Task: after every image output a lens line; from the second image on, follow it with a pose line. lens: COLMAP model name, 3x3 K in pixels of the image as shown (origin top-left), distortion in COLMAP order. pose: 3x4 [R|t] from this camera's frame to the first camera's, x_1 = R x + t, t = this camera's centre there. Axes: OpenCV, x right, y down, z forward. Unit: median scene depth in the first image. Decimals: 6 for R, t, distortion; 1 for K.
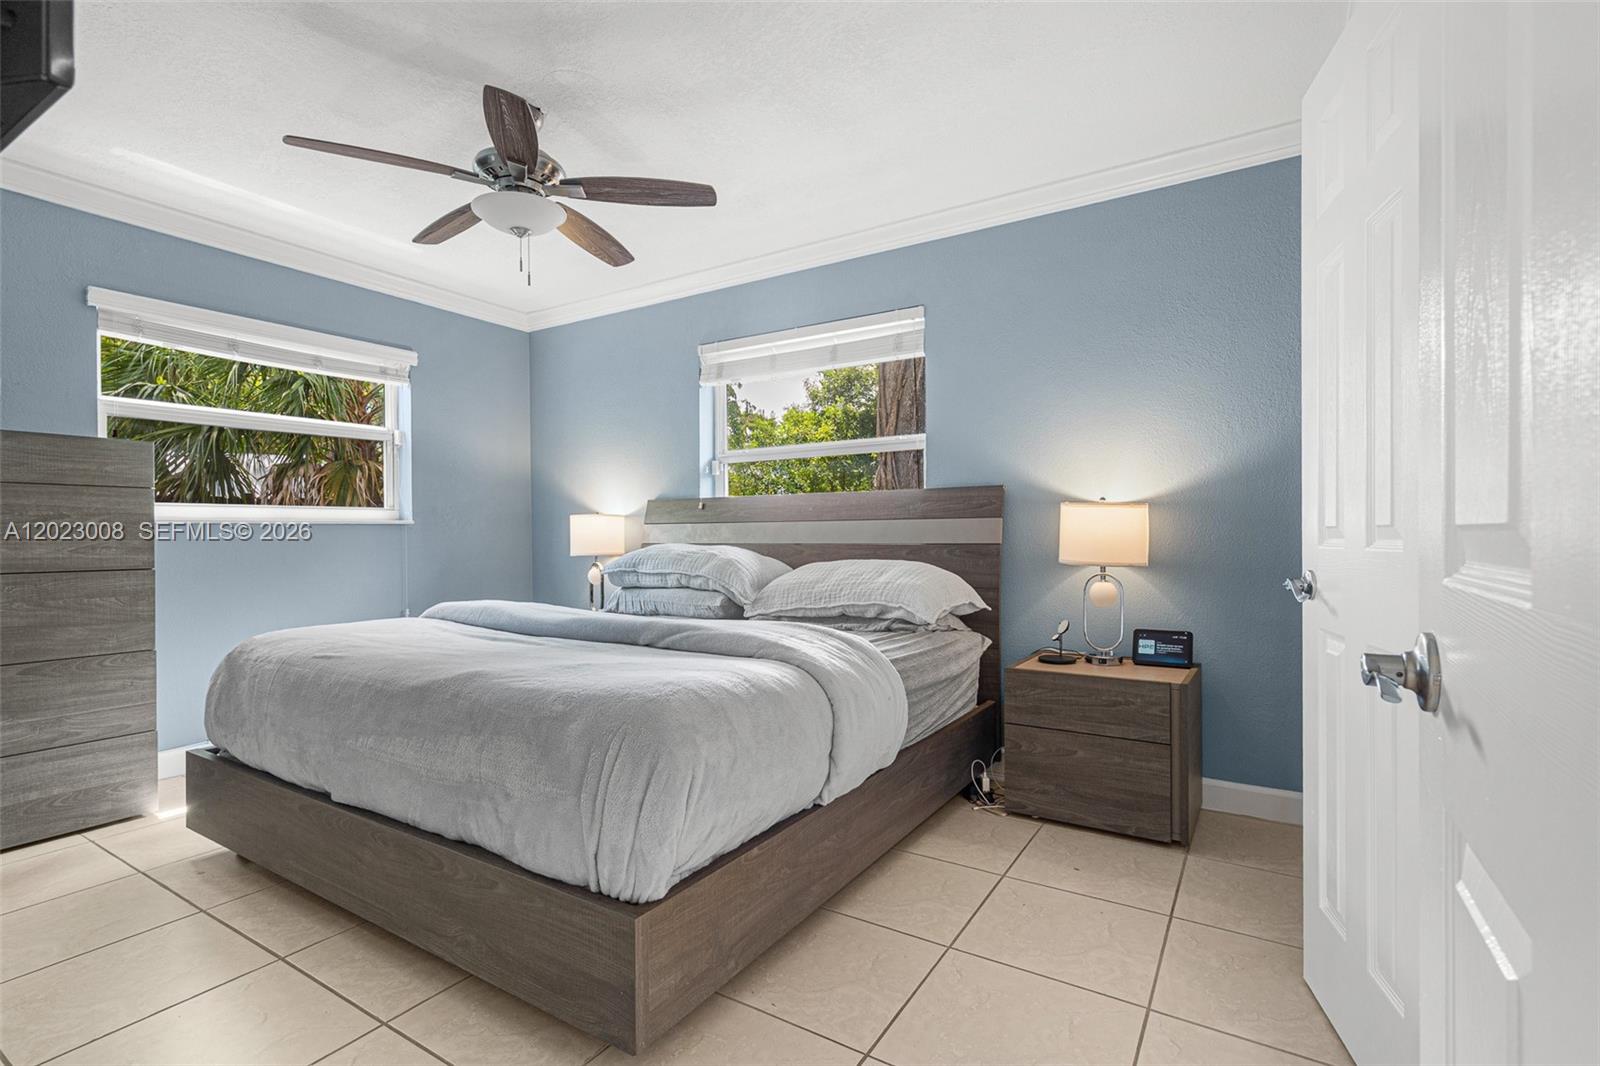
lens RADIAL K [[746.4, 0, 800.2], [0, 746.4, 535.2], [0, 0, 1]] dist [-0.004467, 0.001900]
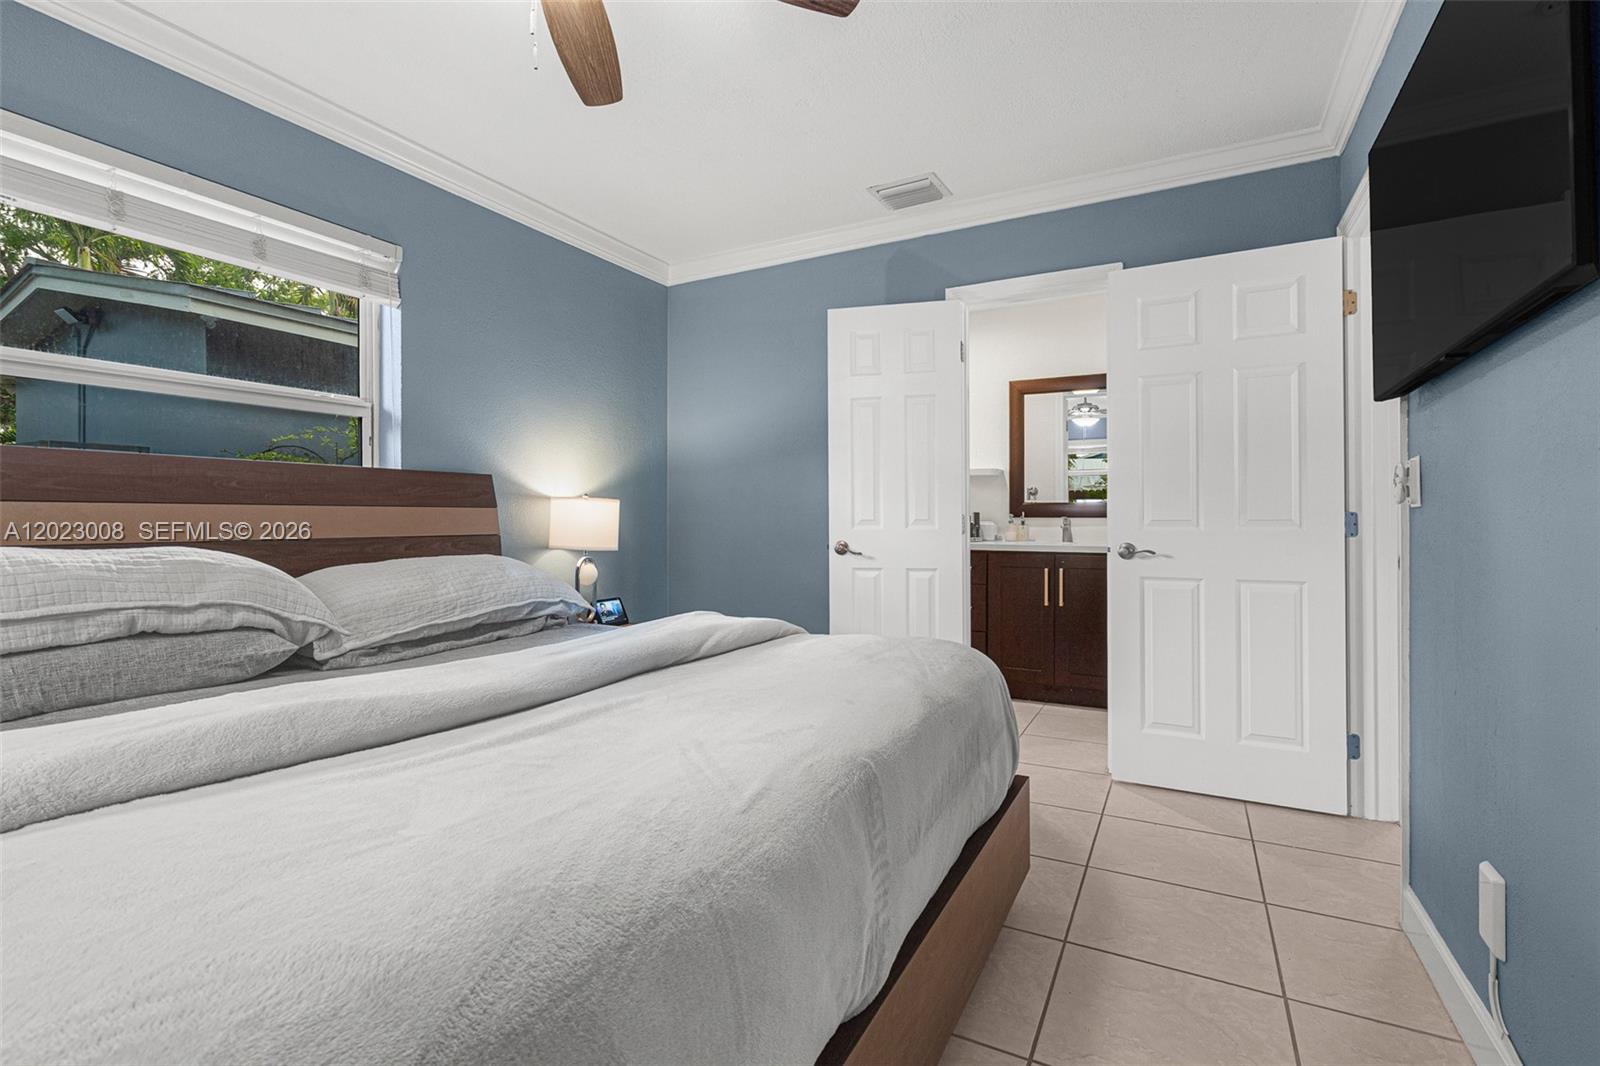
lens RADIAL K [[746.4, 0, 795.4], [0, 746.4, 525.0], [0, 0, 1]] dist [-0.004467, 0.001900]
pose [[-0.066022, -0.000457, 0.997818, -0.808368], [0.006402, 0.999979, 0.000881, 0.000936], [-0.997798, 0.006446, -0.066017, 0.739139]]
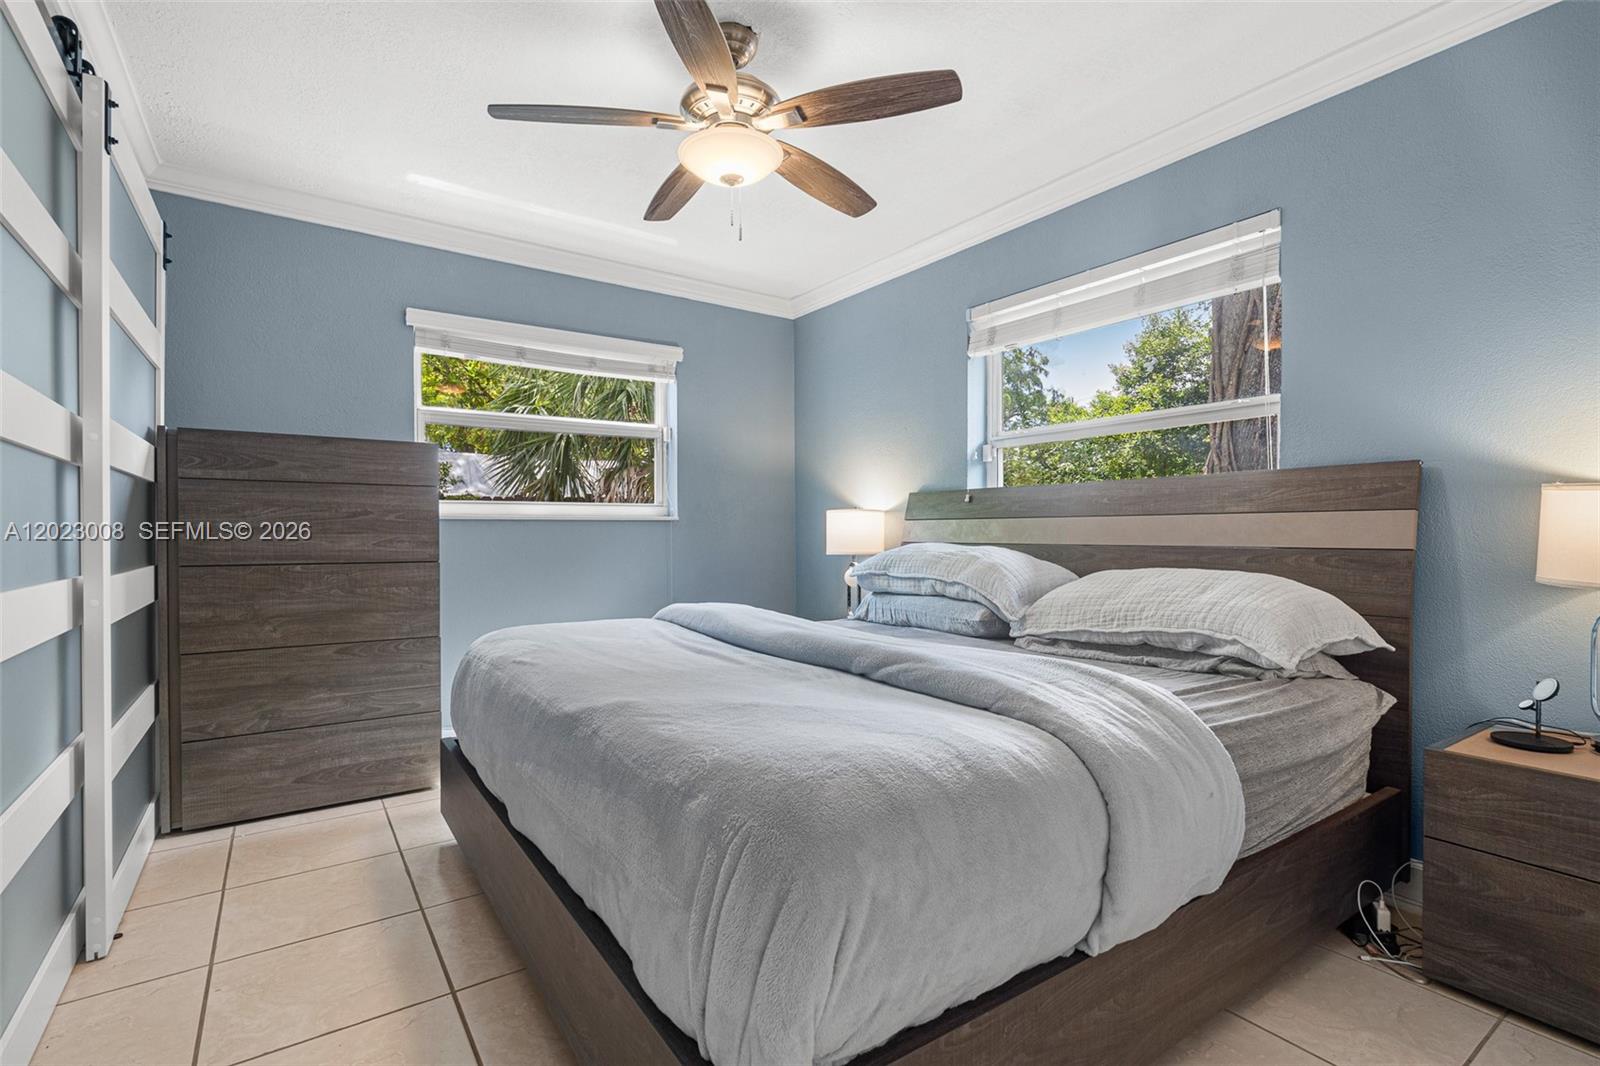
lens RADIAL K [[746.4, 0, 797.2], [0, 746.4, 538.5], [0, 0, 1]] dist [-0.004467, 0.001900]
pose [[0.919689, 0.009303, -0.392539, 0.030738], [-0.005877, 0.999933, 0.009928, -0.001602], [0.392605, -0.006824, 0.919682, 0.205214]]
